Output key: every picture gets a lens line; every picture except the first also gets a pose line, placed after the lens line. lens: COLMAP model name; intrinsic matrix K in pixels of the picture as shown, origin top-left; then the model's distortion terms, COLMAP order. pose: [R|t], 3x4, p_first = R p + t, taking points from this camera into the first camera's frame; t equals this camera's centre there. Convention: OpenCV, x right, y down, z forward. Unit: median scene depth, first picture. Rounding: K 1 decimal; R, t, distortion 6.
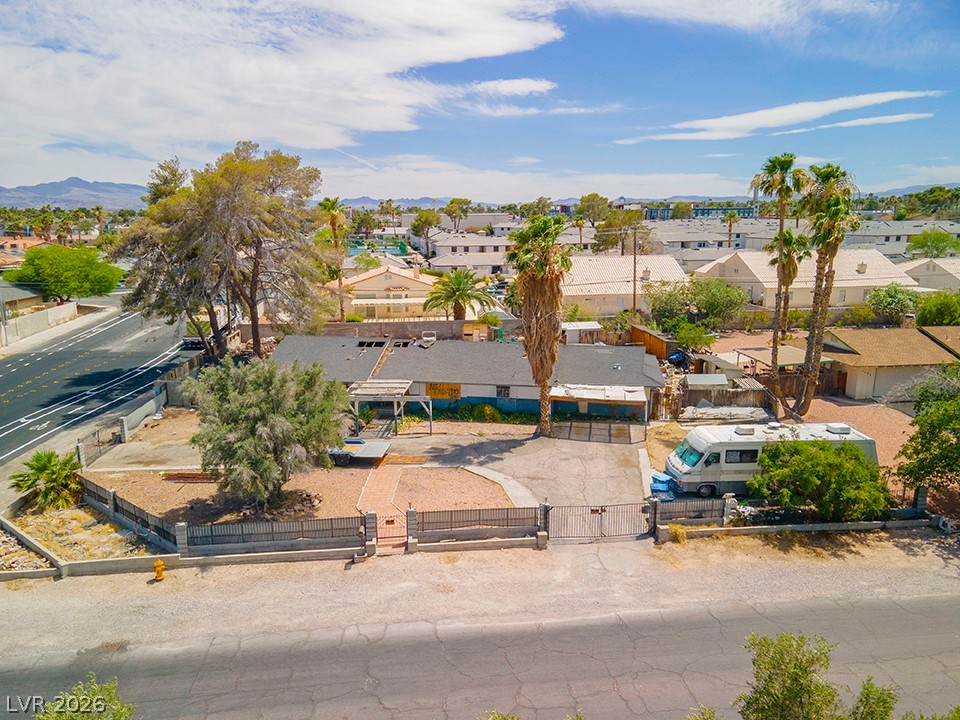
lens RADIAL K [[693.2, 0, 480.0], [0, 693.2, 360.0], [0, 0, 1]] dist [0.044027, -0.000183]
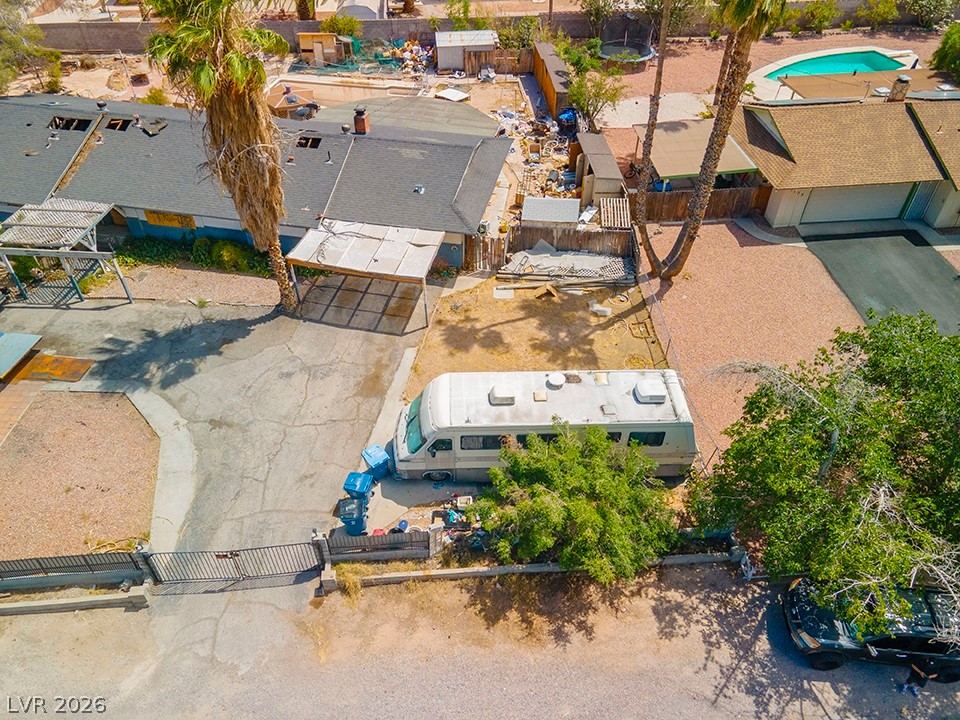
lens RADIAL K [[700.1, 0, 483.5], [0, 700.1, 357.7], [0, 0, 1]] dist [0.026415, 0.036644]
pose [[0.999668, 0.020065, -0.016143, 0.382481], [-0.009552, 0.871036, 0.491127, -0.252328], [0.023915, -0.490810, 0.870938, 0.469660]]
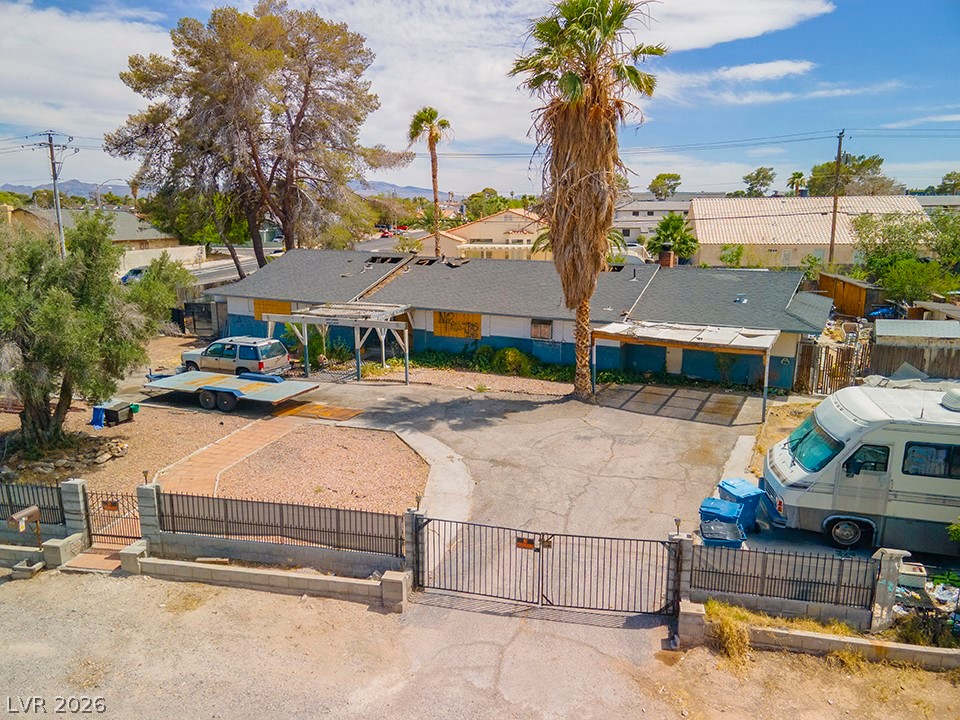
lens RADIAL K [[700.1, 0, 483.5], [0, 700.1, 357.7], [0, 0, 1]] dist [0.026415, 0.036644]
pose [[0.953716, 0.069926, -0.292466, 0.234831], [-0.069171, 0.997521, 0.012936, 0.092016], [0.292646, 0.007893, 0.956188, 0.529539]]
